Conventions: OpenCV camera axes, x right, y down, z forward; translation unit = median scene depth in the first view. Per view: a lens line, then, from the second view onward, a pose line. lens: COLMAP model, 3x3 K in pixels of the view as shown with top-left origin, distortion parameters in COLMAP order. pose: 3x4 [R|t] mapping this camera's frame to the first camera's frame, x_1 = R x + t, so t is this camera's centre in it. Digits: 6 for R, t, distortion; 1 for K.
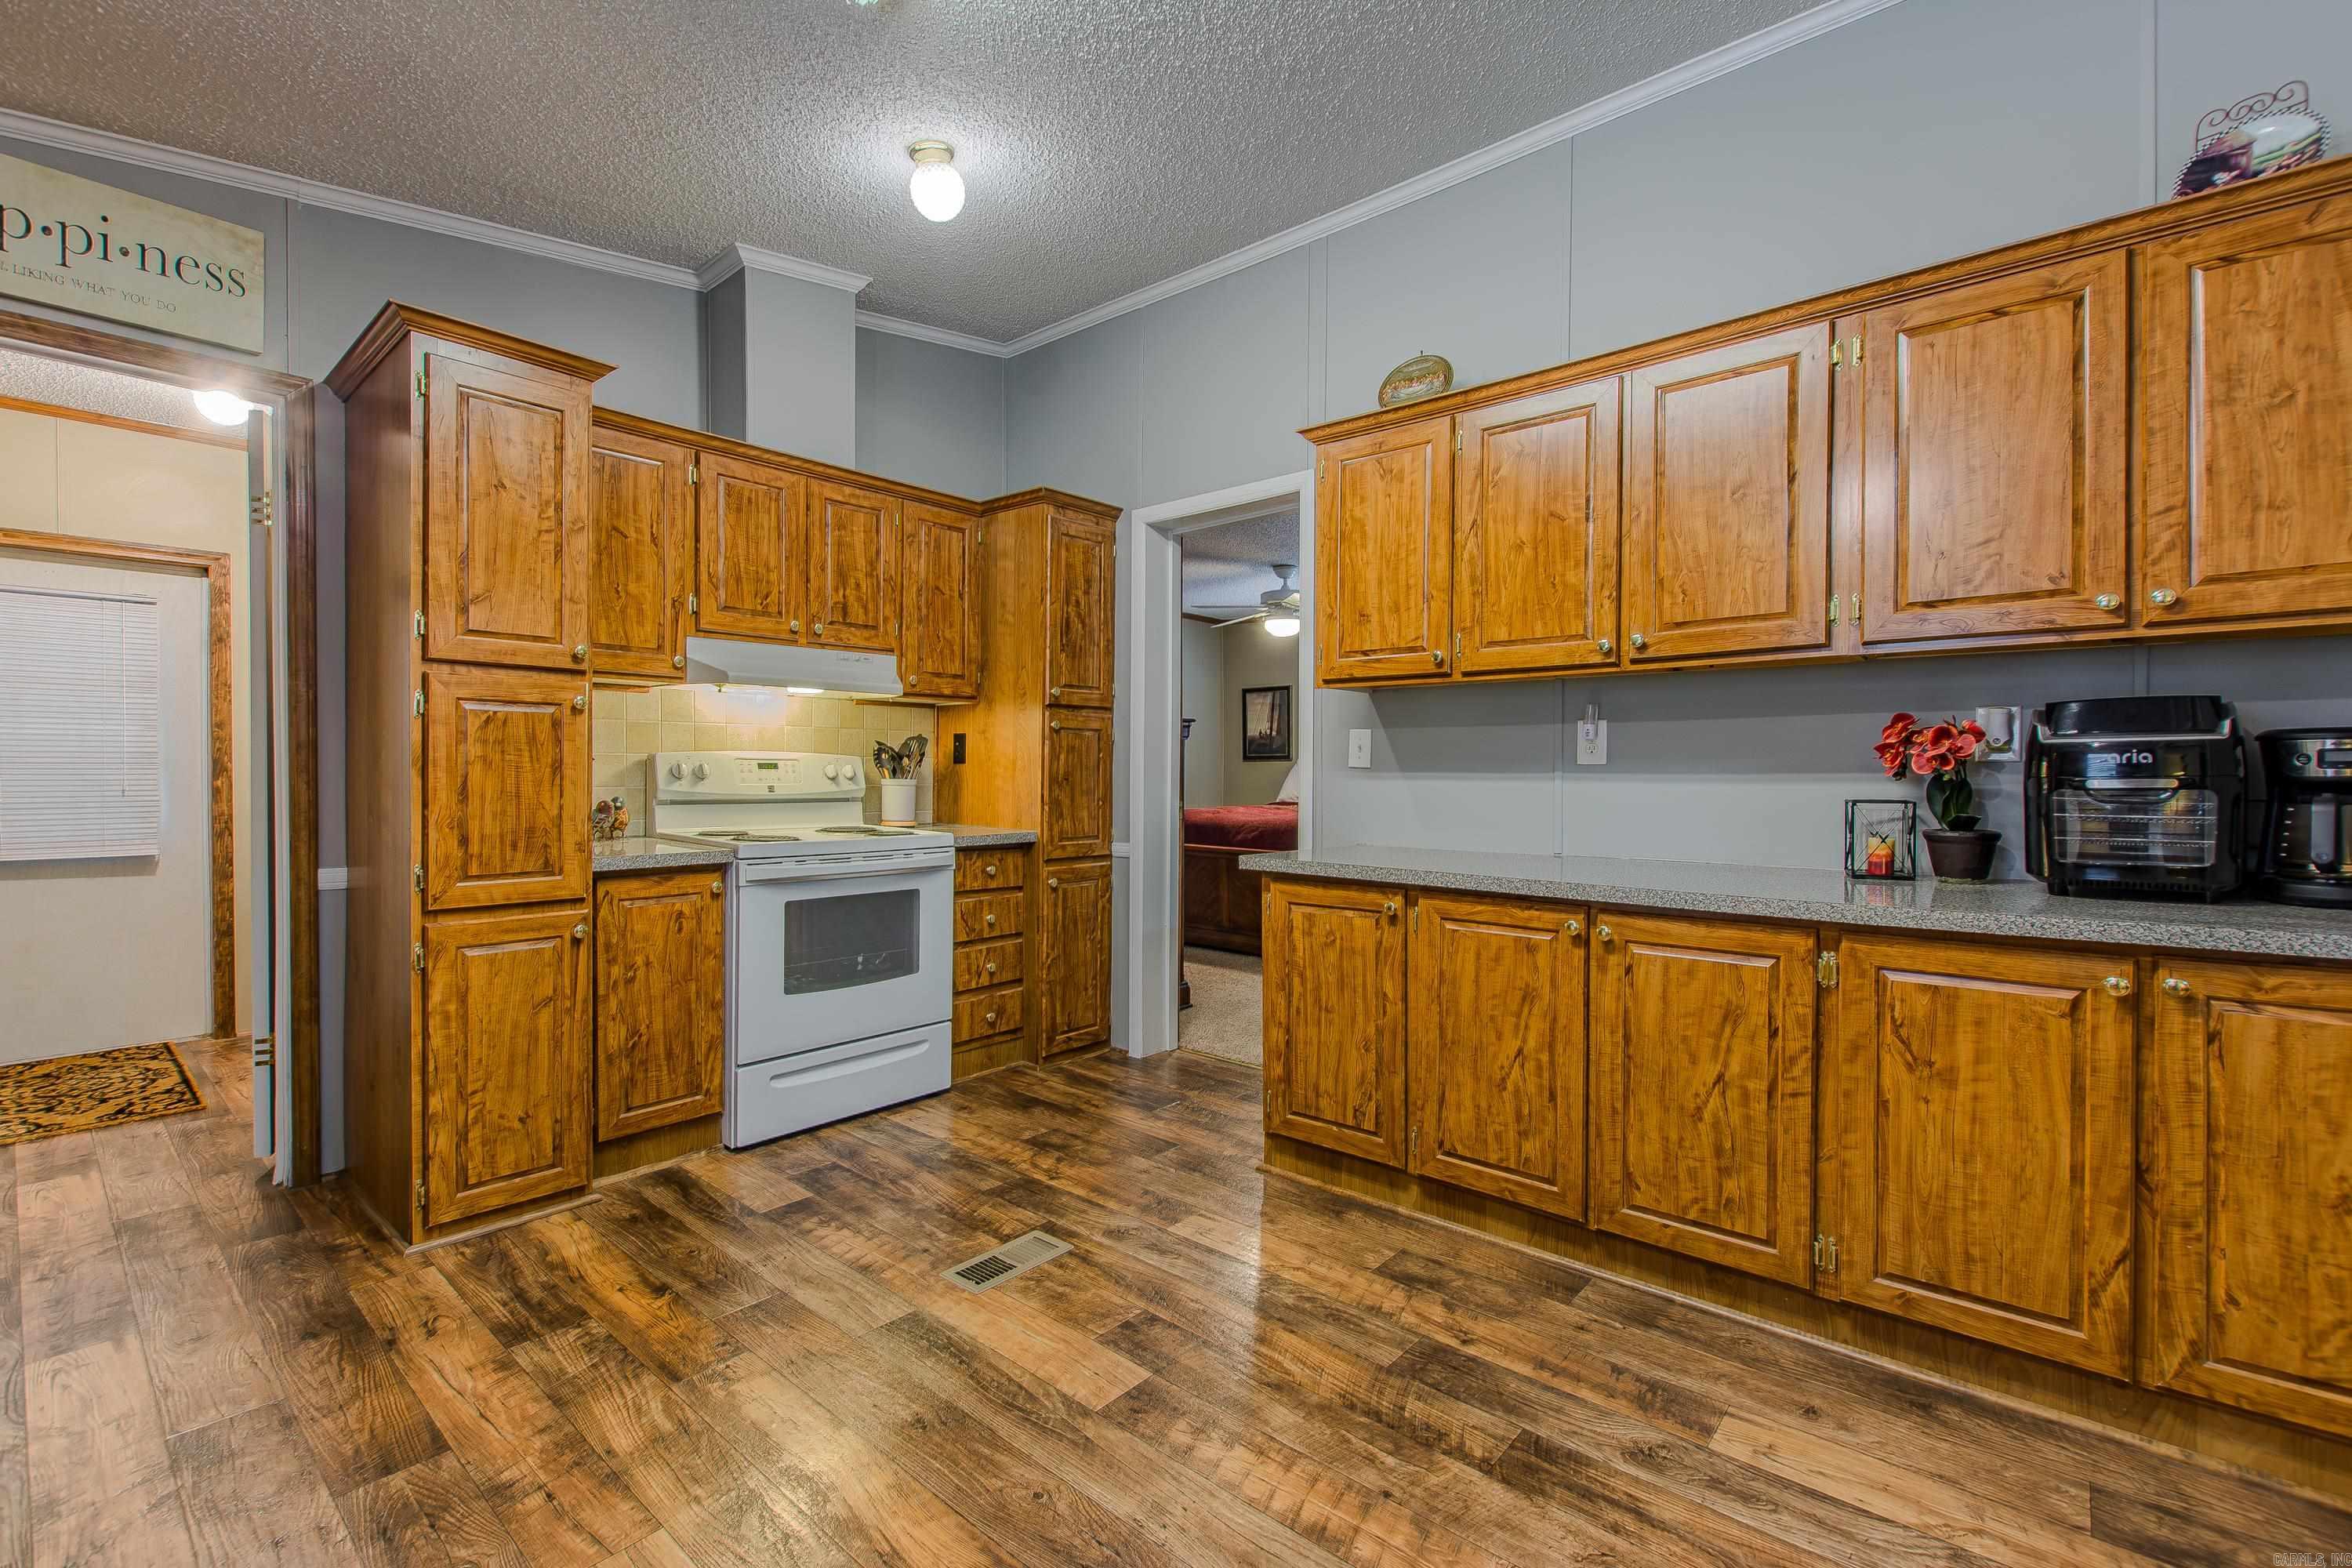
lens RADIAL K [[1018.7, 0, 1186.5], [0, 1018.7, 781.8], [0, 0, 1]] dist [0.007873, -0.003921]
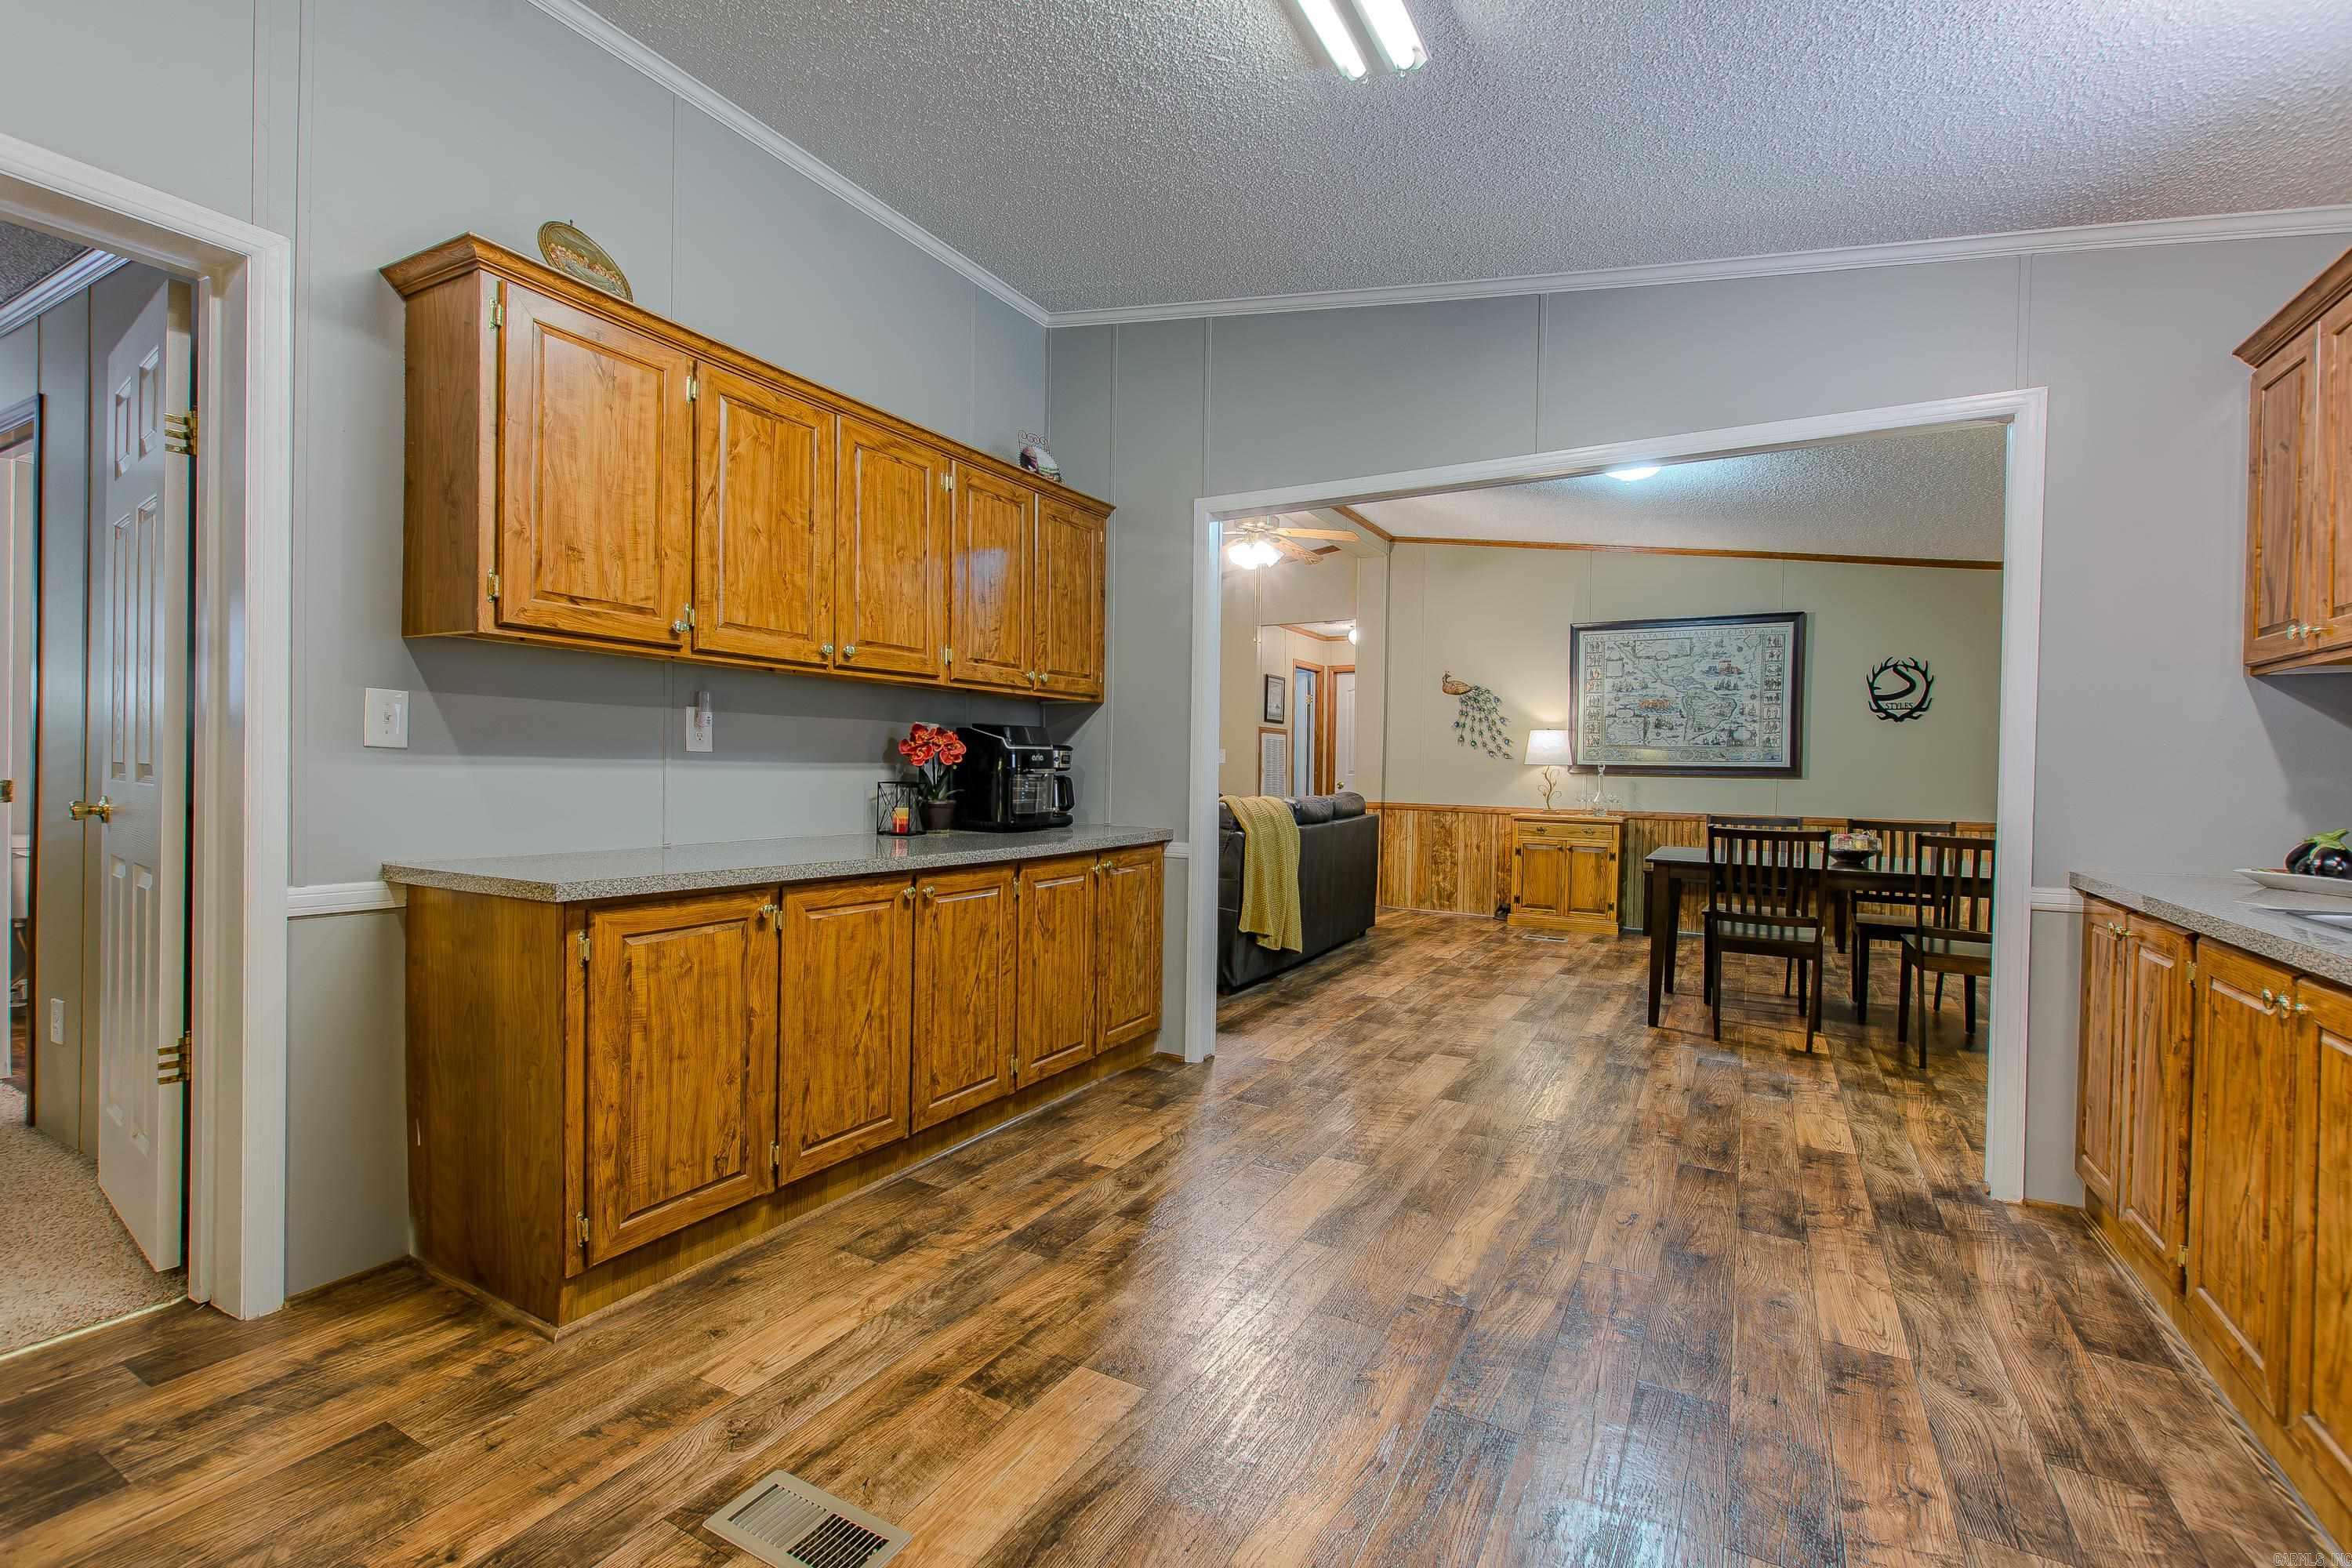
lens RADIAL K [[1018.7, 0, 1188.7], [0, 1018.7, 782.7], [0, 0, 1]] dist [0.007873, -0.003921]
pose [[-0.202021, -0.019590, 0.979185, -0.754070], [-0.009580, 0.999792, 0.018026, -0.010055], [-0.979334, -0.005739, -0.202167, 0.808585]]
